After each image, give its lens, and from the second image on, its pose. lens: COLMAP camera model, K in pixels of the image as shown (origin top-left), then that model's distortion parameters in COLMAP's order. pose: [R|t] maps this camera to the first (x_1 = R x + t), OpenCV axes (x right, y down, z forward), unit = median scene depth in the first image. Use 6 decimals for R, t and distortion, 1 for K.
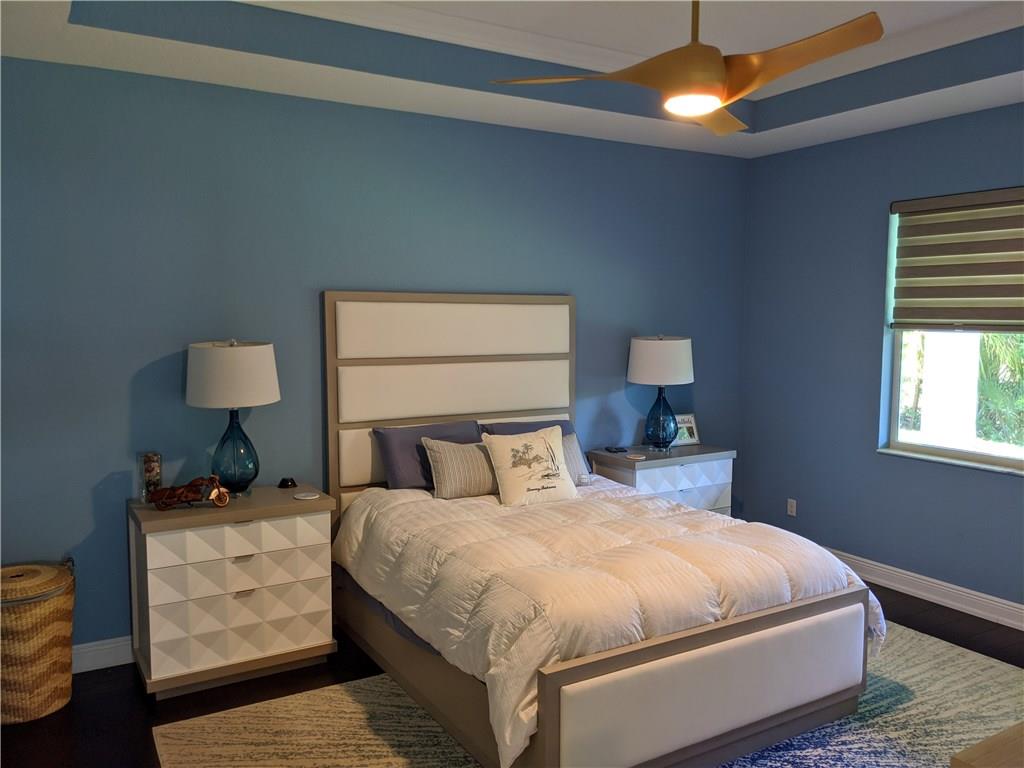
lens RADIAL K [[808.4, 0, 525.2], [0, 808.4, 389.7], [0, 0, 1]] dist [0.106709, -0.158759]
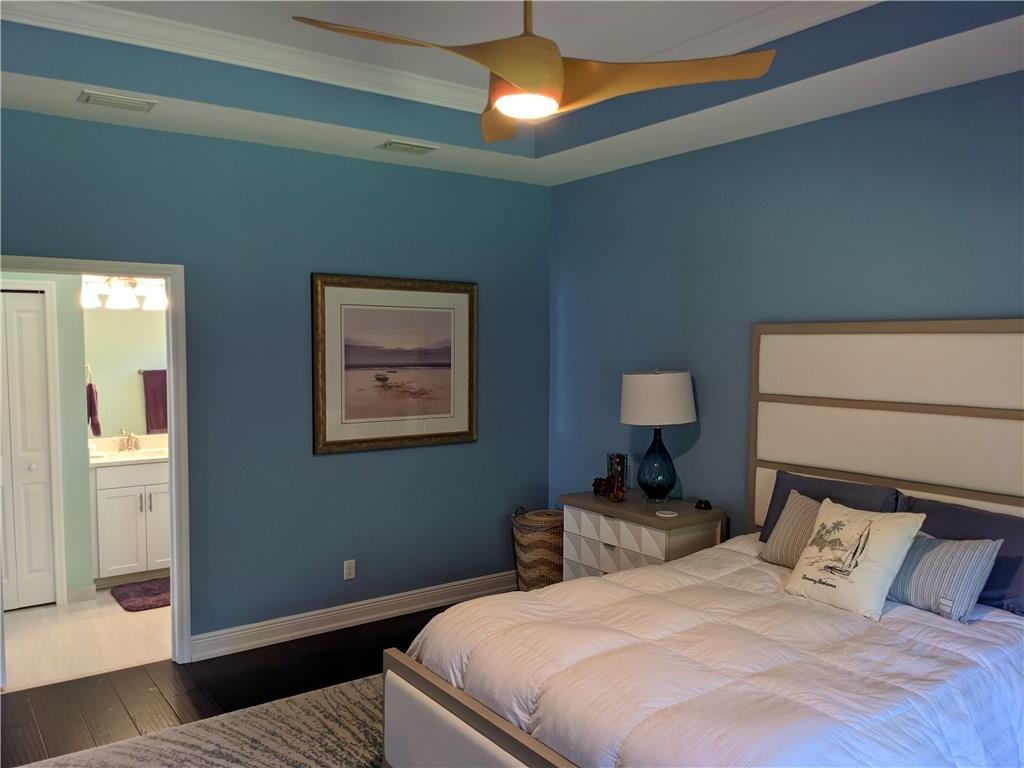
lens RADIAL K [[808.4, 0, 525.2], [0, 808.4, 389.7], [0, 0, 1]] dist [0.106709, -0.158759]
pose [[0.081781, 0.052023, -0.995292, 0.818327], [-0.098589, 0.994161, 0.043863, -0.065338], [0.991762, 0.094538, 0.086433, 0.730594]]
